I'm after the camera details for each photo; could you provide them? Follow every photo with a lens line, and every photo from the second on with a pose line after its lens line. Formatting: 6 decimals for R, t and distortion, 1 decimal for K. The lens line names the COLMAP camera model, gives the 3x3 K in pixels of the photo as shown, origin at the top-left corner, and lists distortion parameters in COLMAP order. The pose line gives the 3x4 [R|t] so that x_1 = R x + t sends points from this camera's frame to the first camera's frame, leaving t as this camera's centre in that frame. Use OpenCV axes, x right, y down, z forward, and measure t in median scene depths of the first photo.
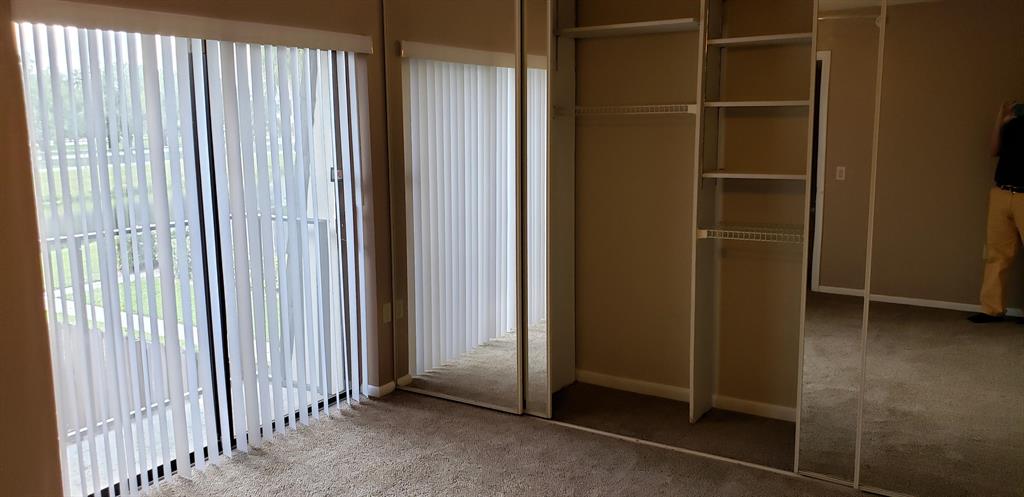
lens RADIAL K [[783.1, 0, 512.0], [0, 783.1, 248.5], [0, 0, 1]] dist [0.192434, -0.000707]
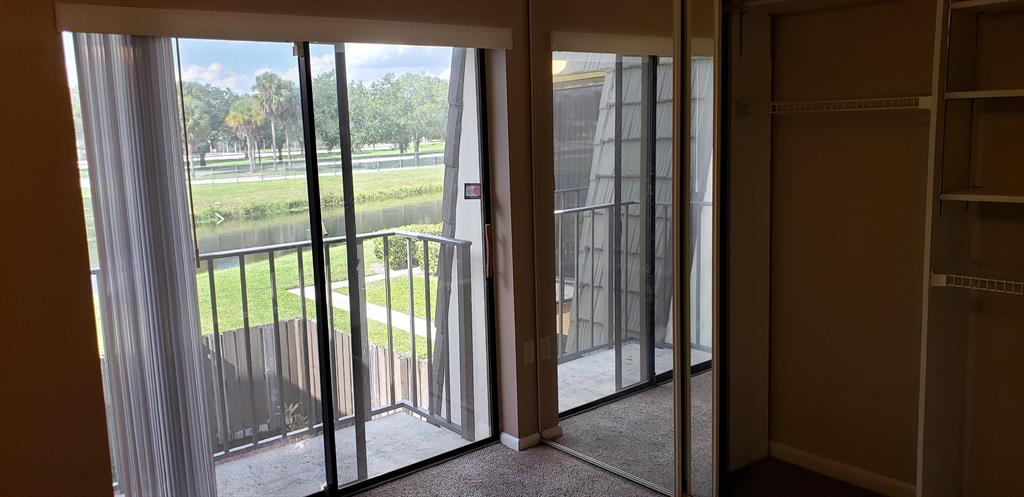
lens RADIAL K [[834.4, 0, 512.0], [0, 834.4, 248.5], [0, 0, 1]] dist [0.099629, 0.001938]
pose [[0.955314, 0.030112, -0.294054, 0.100691], [-0.032219, 0.999478, -0.002320, -0.032171], [0.293830, 0.011690, 0.955786, 0.165598]]
